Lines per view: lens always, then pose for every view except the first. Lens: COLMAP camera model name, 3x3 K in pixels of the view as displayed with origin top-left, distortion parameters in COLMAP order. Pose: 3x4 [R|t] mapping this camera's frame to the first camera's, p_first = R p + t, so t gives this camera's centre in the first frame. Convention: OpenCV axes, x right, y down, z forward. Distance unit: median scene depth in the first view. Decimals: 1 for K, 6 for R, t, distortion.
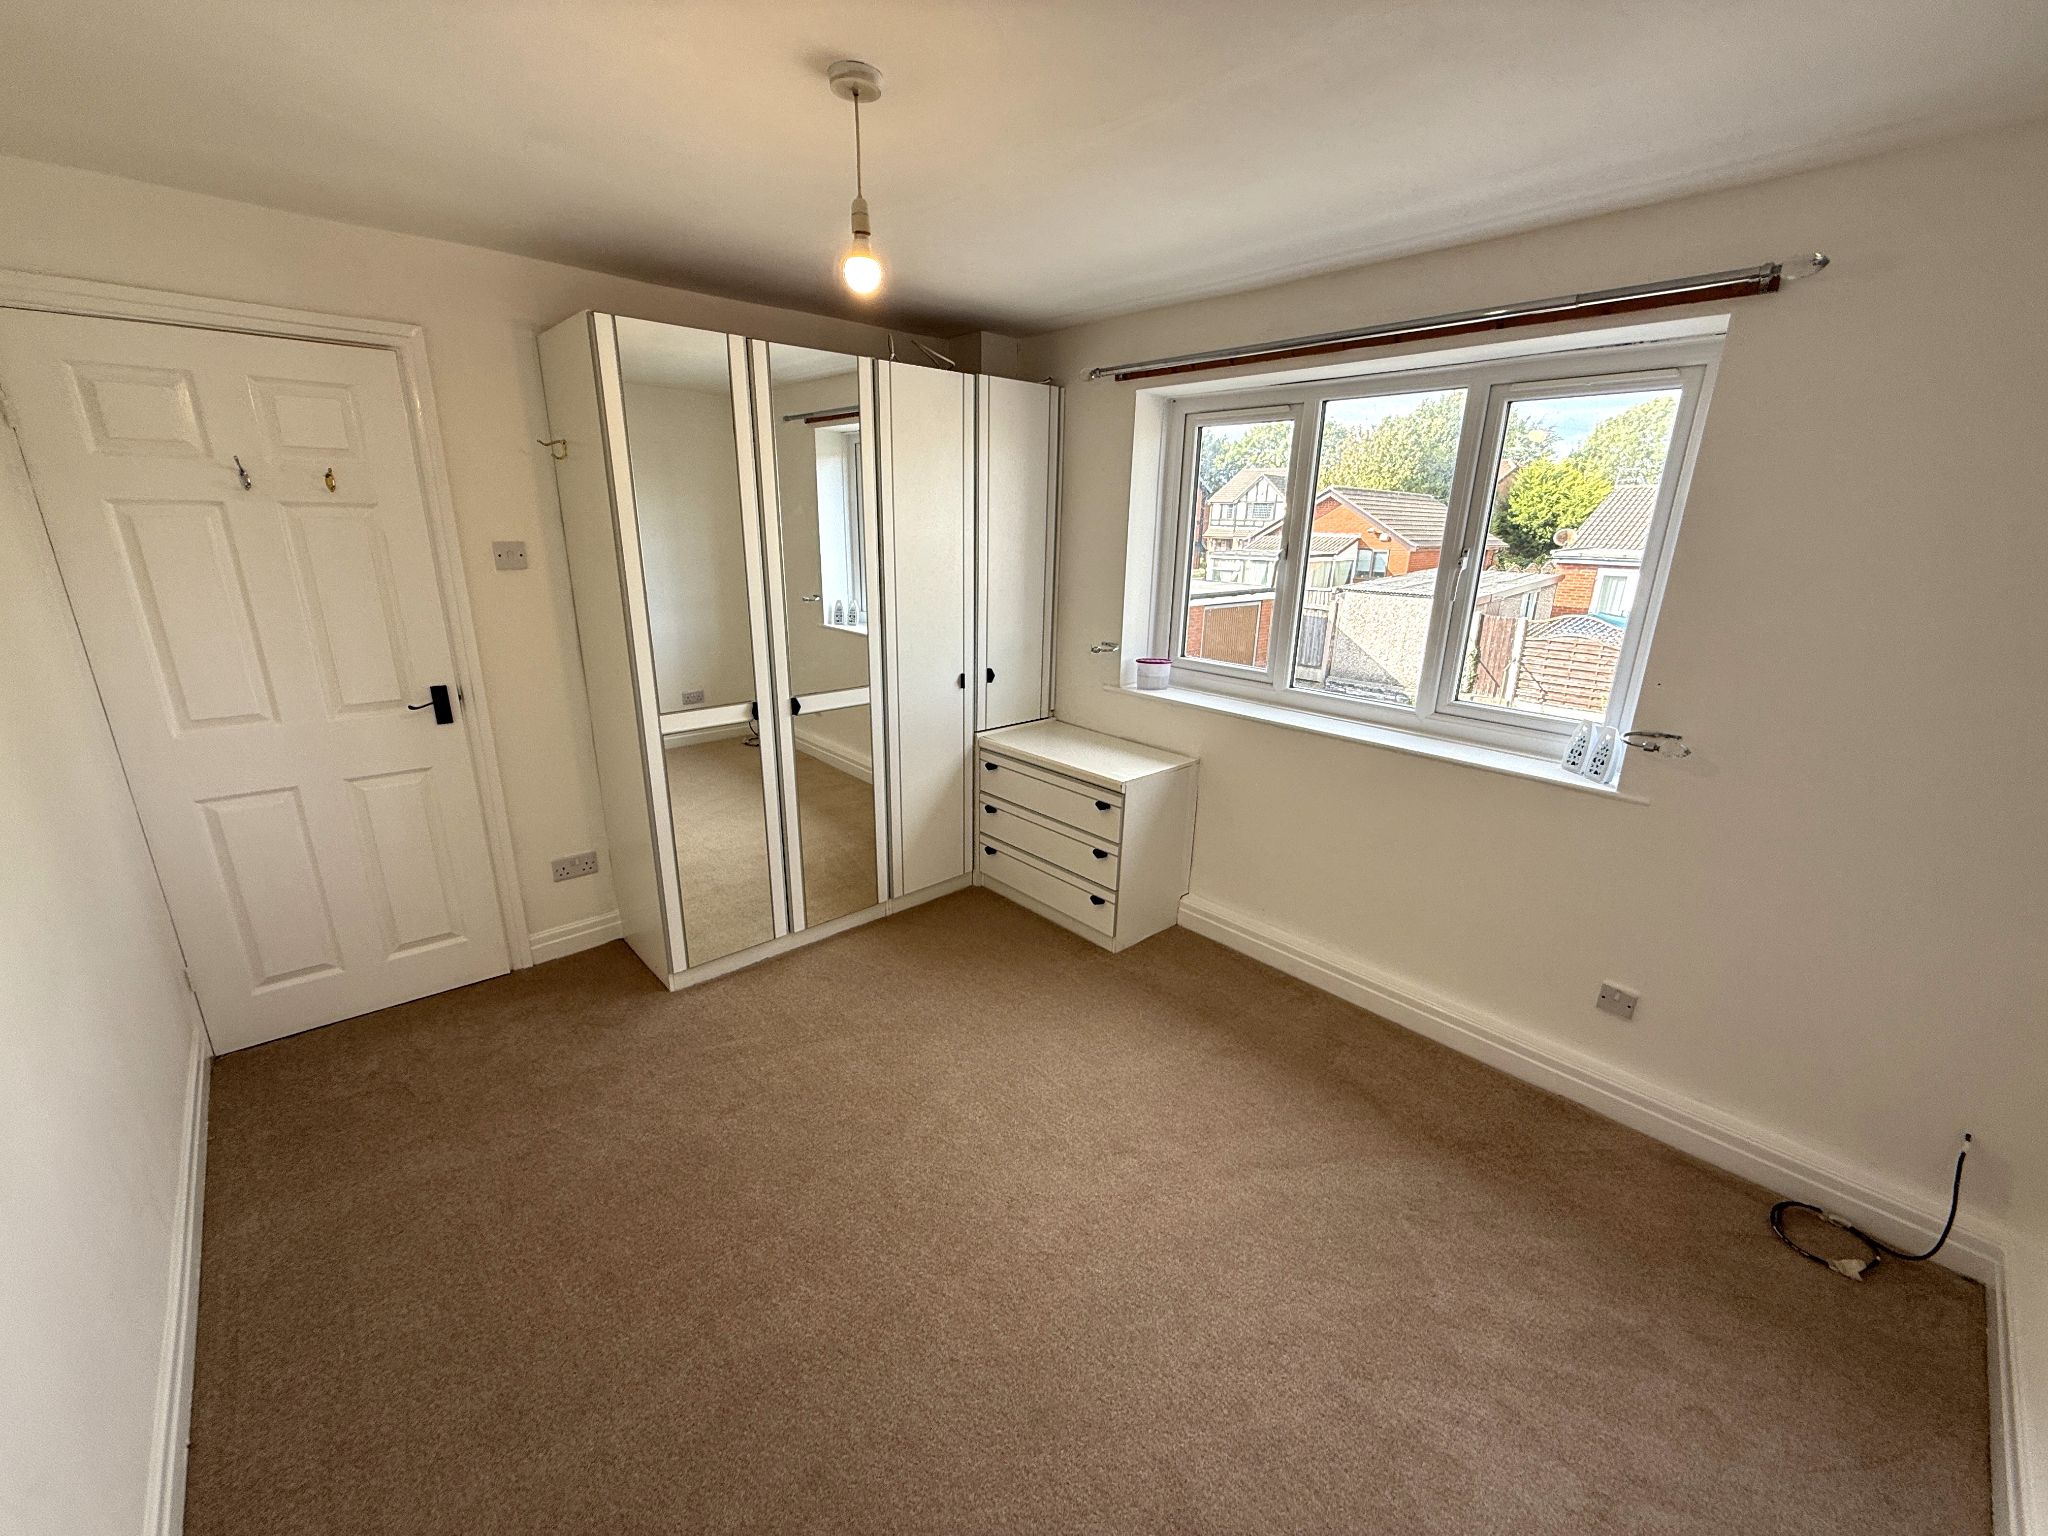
lens RADIAL K [[813.9, 0, 1016.4], [0, 813.9, 766.9], [0, 0, 1]] dist [-0.000956, 0.000114]
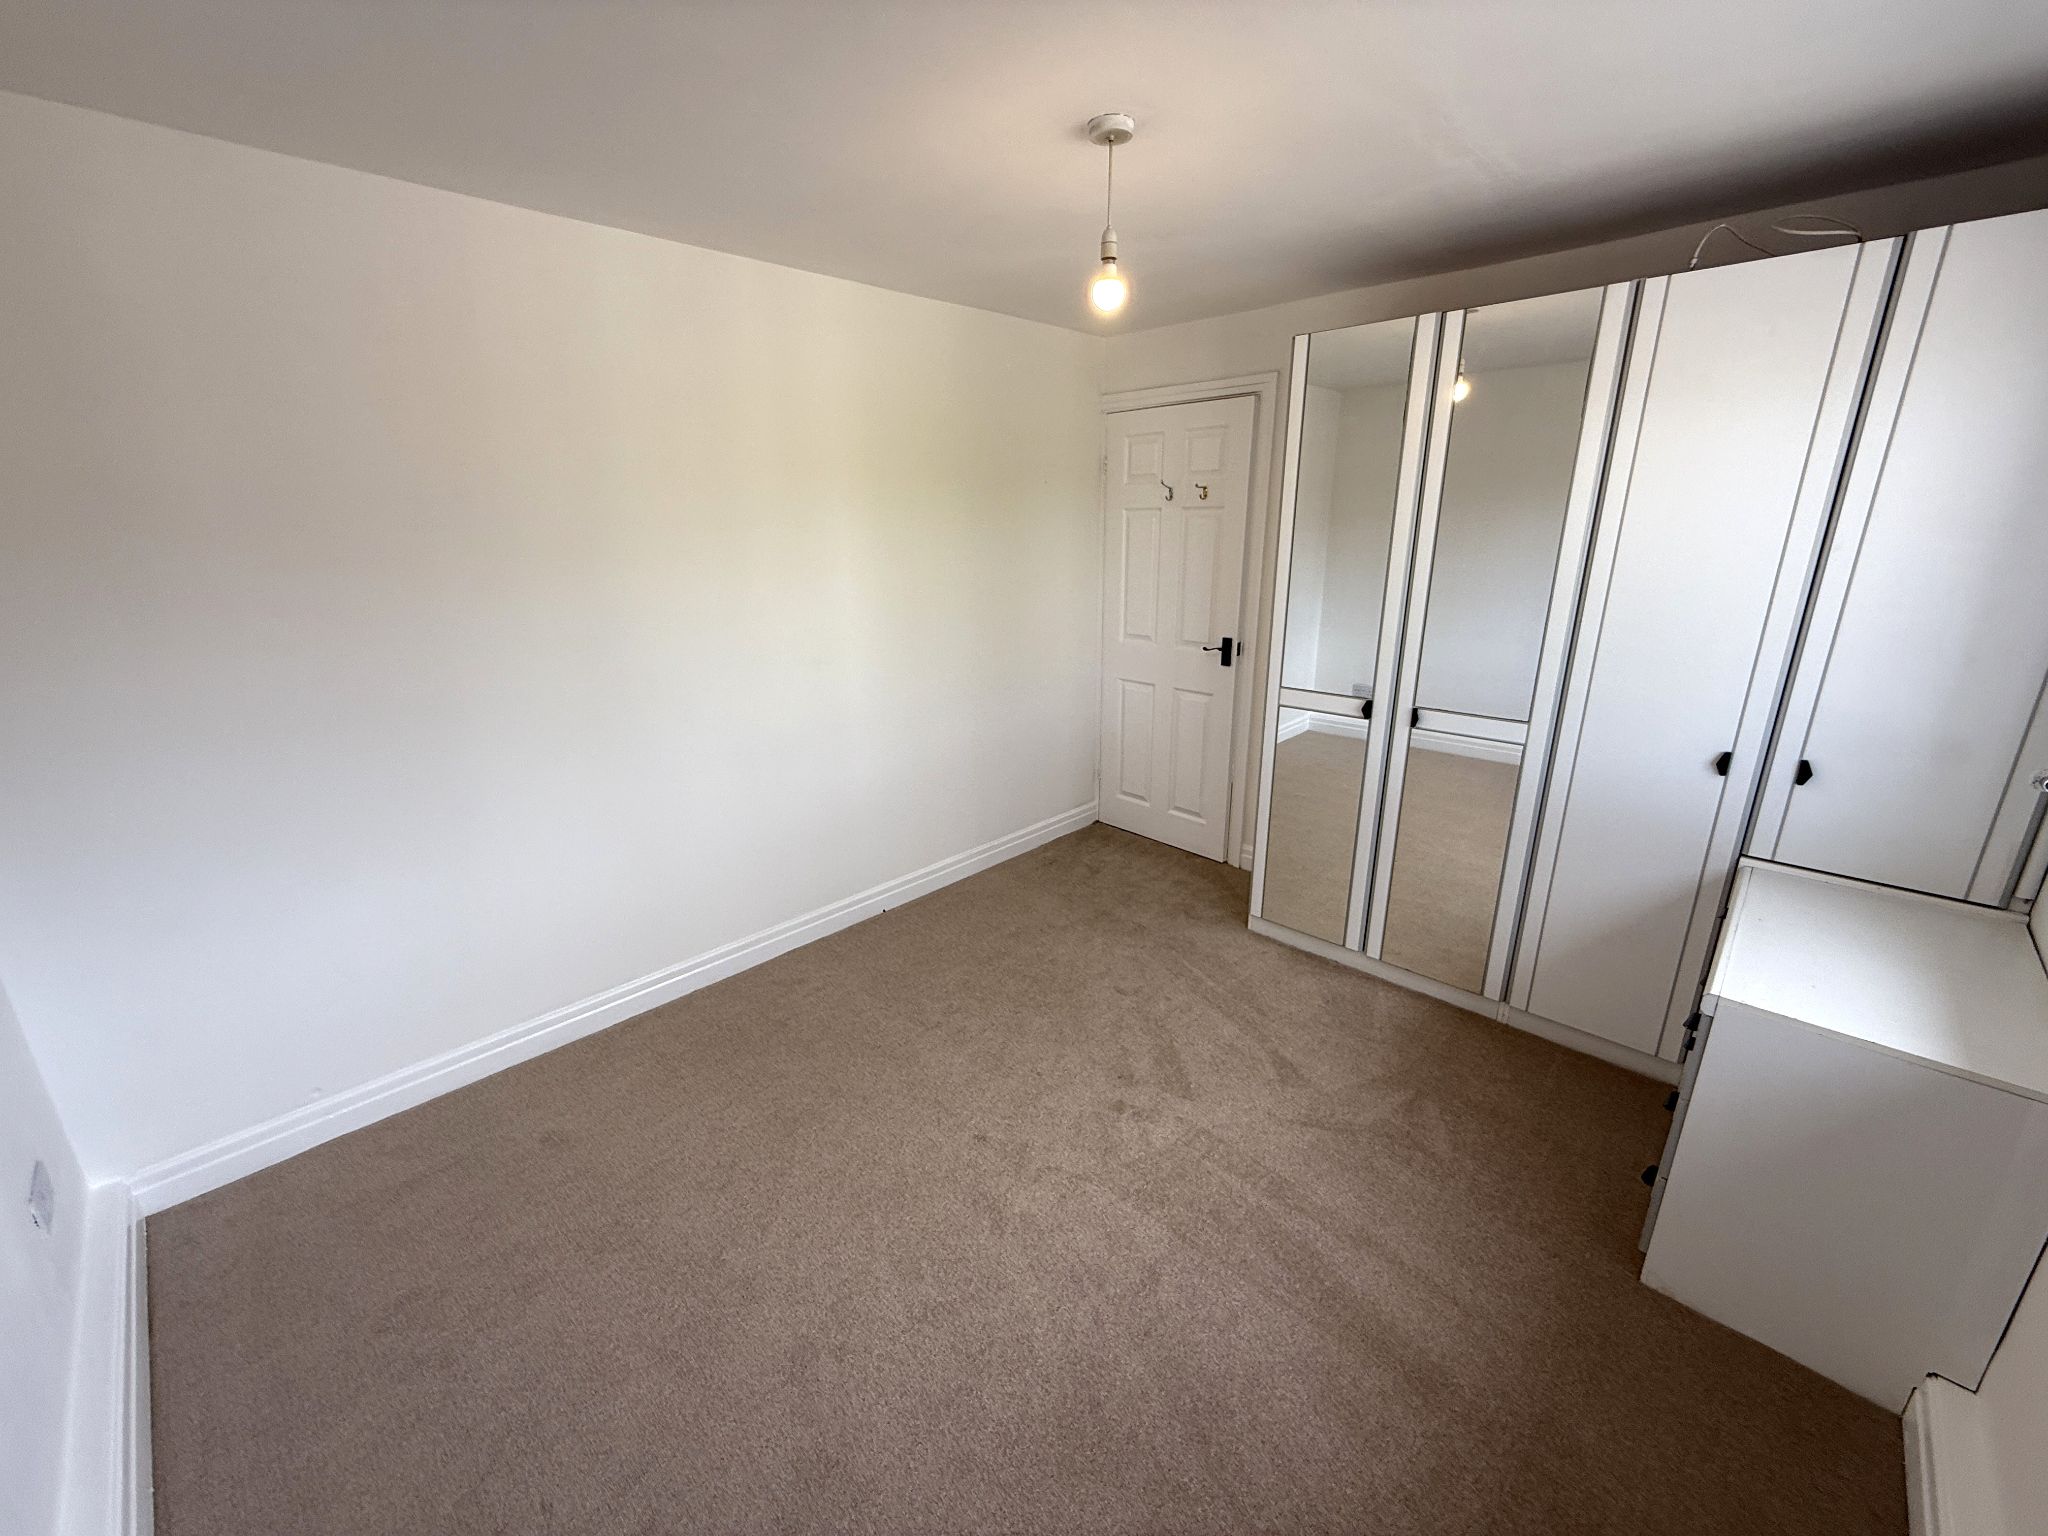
lens RADIAL K [[833.0, 0, 1031.2], [0, 833.0, 774.4], [0, 0, 1]] dist [-0.002290, -0.000122]
pose [[0.056542, 0.277109, -0.959173, 0.665809], [-0.278849, 0.926862, 0.251336, -0.142562], [0.958669, 0.253254, 0.129678, 0.540757]]
